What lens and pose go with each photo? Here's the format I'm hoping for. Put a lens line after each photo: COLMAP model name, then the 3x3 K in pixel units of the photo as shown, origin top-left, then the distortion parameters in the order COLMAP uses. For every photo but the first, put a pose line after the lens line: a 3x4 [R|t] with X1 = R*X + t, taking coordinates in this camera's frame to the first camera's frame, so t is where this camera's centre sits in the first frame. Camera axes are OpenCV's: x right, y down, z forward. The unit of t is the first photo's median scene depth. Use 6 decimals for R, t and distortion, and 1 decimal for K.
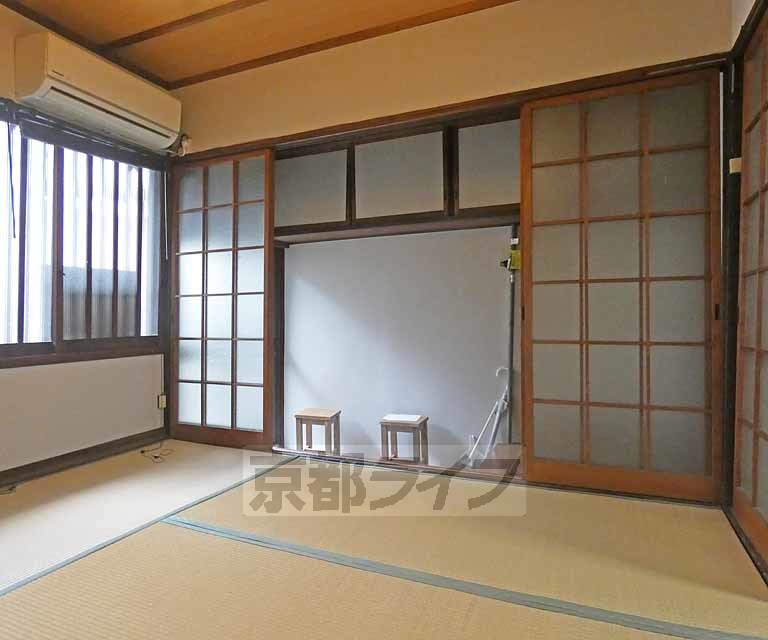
lens RADIAL K [[507.3, 0, 395.5], [0, 507.3, 321.1], [0, 0, 1]] dist [-0.001564, 0.003566]
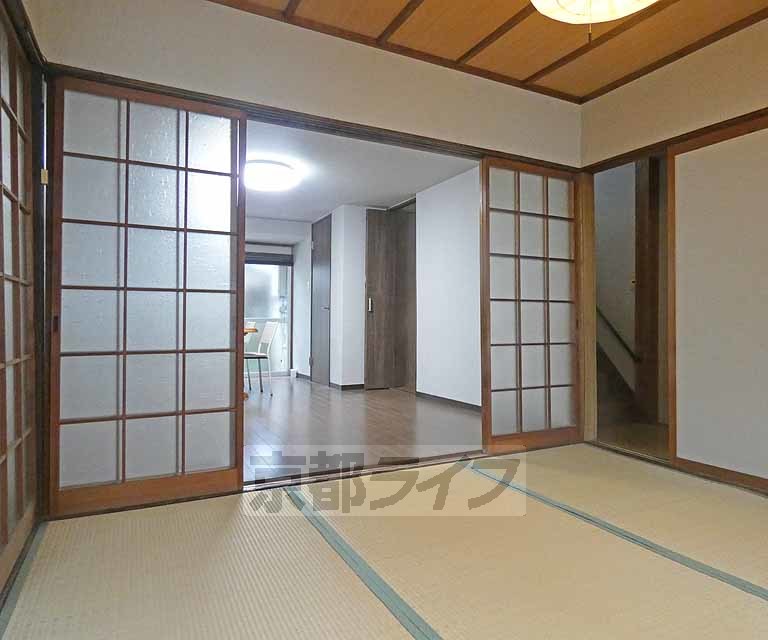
lens RADIAL K [[507.3, 0, 395.5], [0, 507.3, 321.1], [0, 0, 1]] dist [-0.001564, 0.003566]
pose [[0.624681, 0.018560, 0.780659, -0.780856], [-0.004701, 0.999789, -0.020008, 0.006185], [-0.780866, 0.008829, 0.624636, 0.338733]]
